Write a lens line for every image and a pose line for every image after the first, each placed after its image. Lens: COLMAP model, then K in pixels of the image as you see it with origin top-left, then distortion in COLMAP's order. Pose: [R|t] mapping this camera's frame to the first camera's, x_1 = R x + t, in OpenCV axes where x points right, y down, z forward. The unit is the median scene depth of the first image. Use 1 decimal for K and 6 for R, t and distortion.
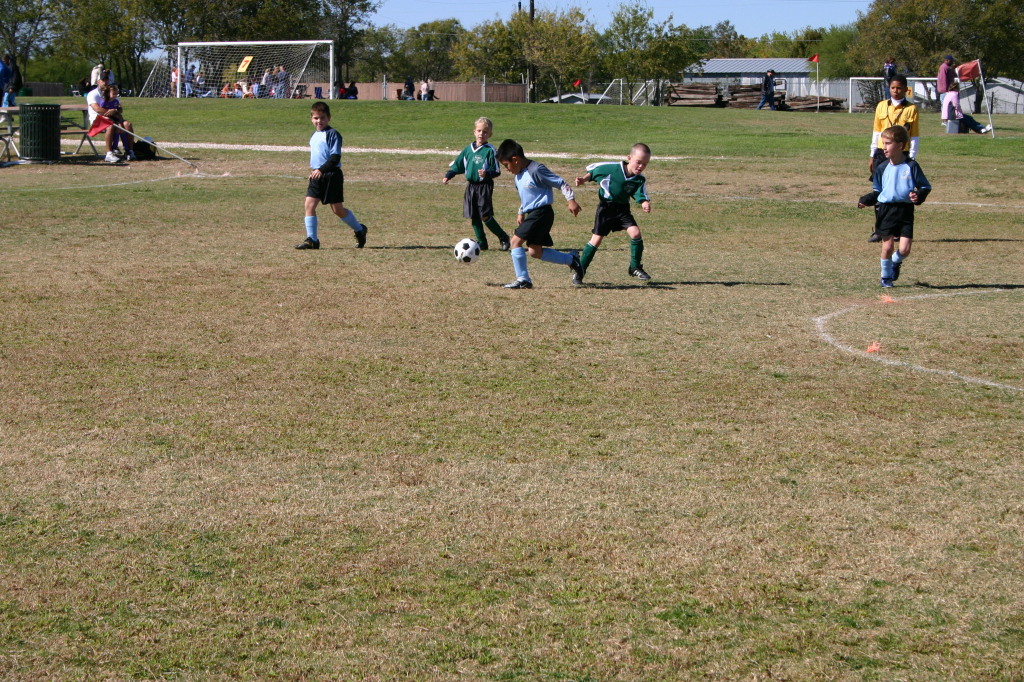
lens RADIAL K [[2395.9, 0, 504.7], [0, 2395.9, 340.9], [0, 0, 1]] dist [0.099318, 0.041157]
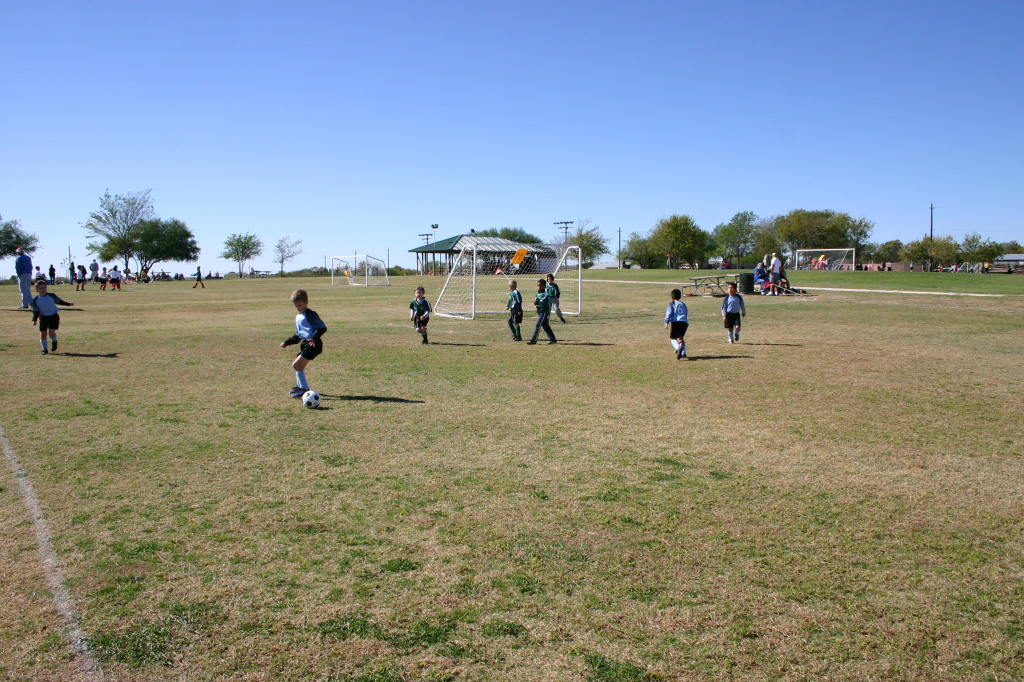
lens RADIAL K [[818.0, 0, 512.0], [0, 818.0, 341.0], [0, 0, 1]] dist [-0.154051, 0.122109]
pose [[0.890968, 0.033667, -0.452817, -0.031417], [-0.038969, 0.999238, -0.002381, -0.022603], [0.452391, 0.019767, 0.891600, 0.150118]]
